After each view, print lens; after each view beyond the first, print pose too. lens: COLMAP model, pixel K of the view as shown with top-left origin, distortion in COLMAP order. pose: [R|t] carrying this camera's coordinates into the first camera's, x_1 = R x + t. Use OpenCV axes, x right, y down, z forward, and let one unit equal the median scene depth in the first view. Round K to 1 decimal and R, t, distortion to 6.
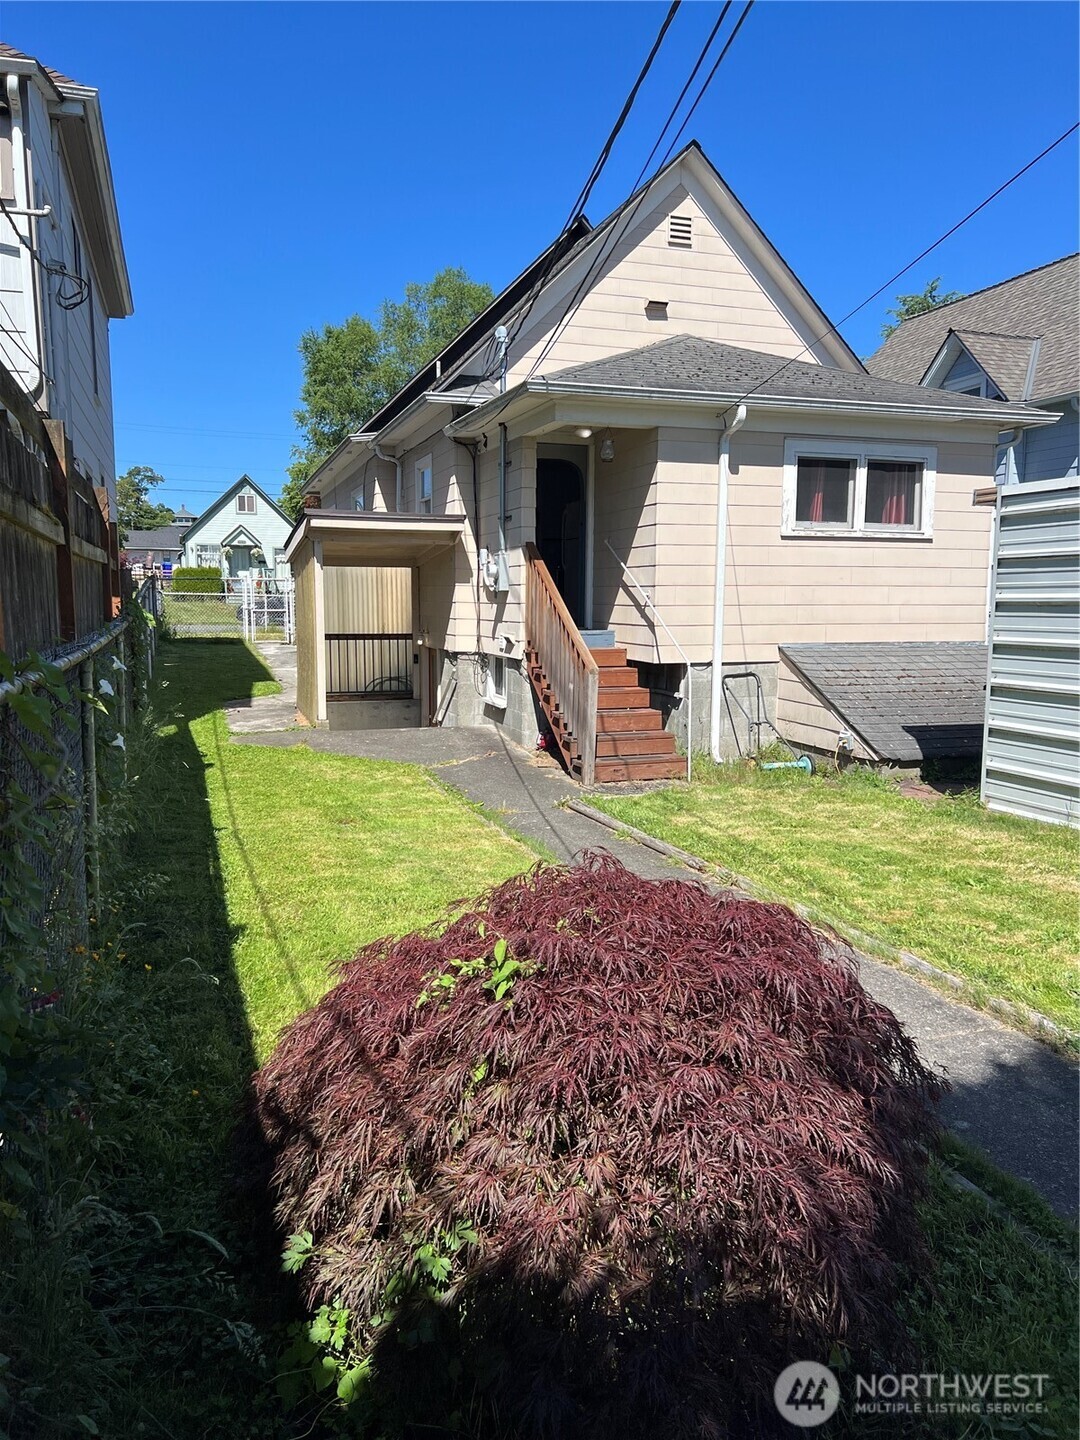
lens RADIAL K [[1087.0, 0, 543.4], [0, 1087.0, 713.8], [0, 0, 1]] dist [0.042419, -0.032046]
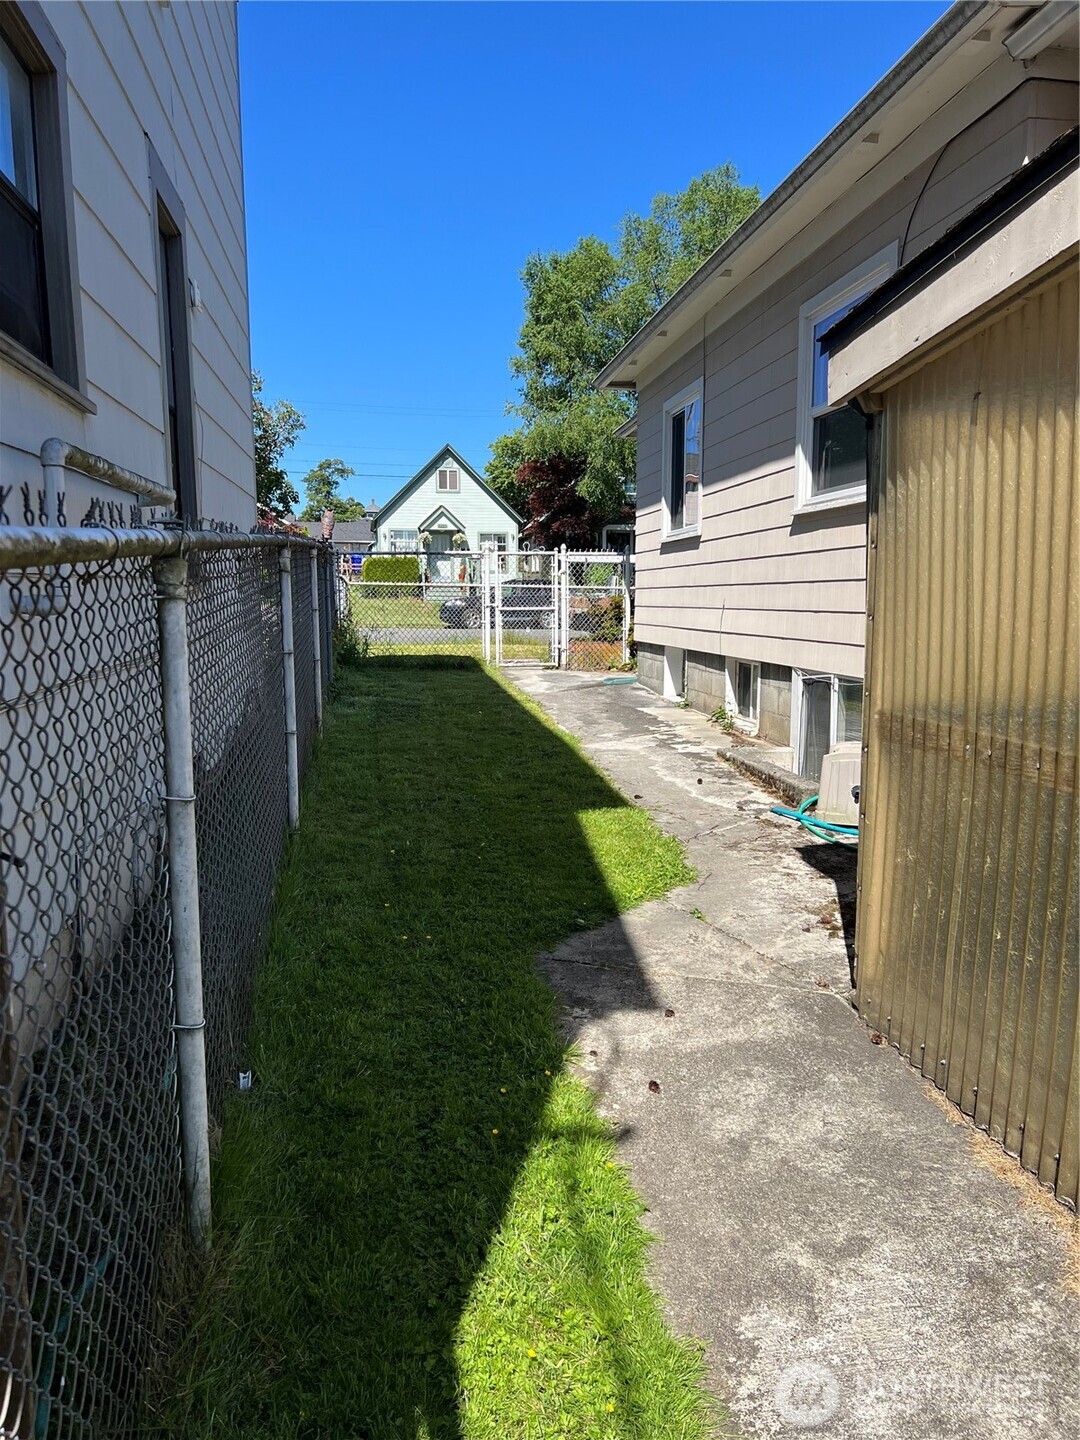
lens RADIAL K [[1087.0, 0, 540.8], [0, 1087.0, 725.2], [0, 0, 1]] dist [0.042419, -0.032046]
pose [[0.986806, 0.020402, -0.160617, -0.067012], [-0.018626, 0.999748, 0.012554, -0.018198], [0.160833, -0.009397, 0.986937, 0.195750]]
